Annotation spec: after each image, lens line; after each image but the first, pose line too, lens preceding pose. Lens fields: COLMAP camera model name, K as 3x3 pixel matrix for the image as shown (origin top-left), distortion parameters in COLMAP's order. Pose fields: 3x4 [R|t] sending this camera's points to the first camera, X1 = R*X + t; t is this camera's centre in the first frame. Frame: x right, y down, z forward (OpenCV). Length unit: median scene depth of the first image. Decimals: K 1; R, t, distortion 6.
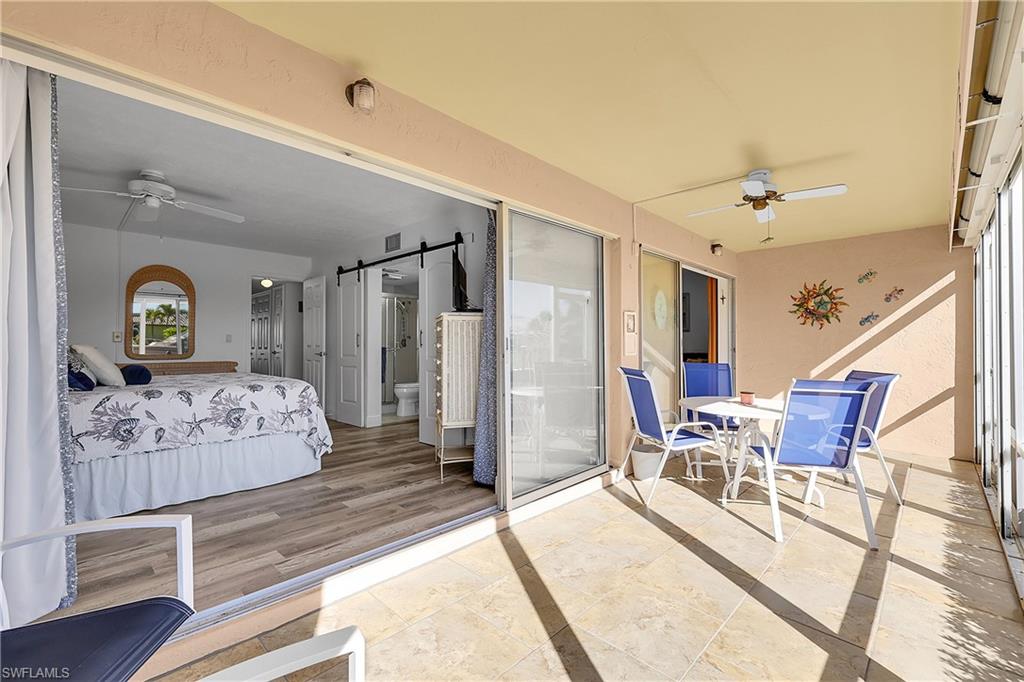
lens RADIAL K [[445.6, 0, 514.7], [0, 445.6, 341.9], [0, 0, 1]] dist [-0.003250, 0.000467]
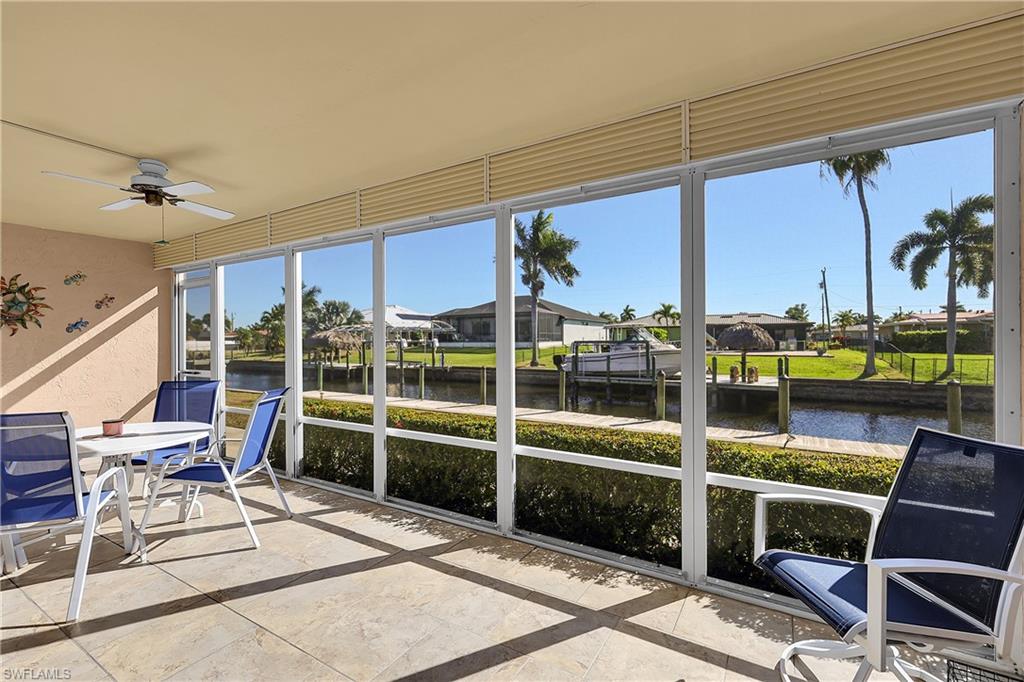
lens RADIAL K [[445.6, 0, 514.7], [0, 445.6, 341.4], [0, 0, 1]] dist [-0.003250, 0.000467]
pose [[-0.226631, -0.005802, 0.973963, -0.482297], [0.000106, 0.999982, 0.005982, -0.039478], [-0.973981, 0.001459, -0.226626, 0.542961]]
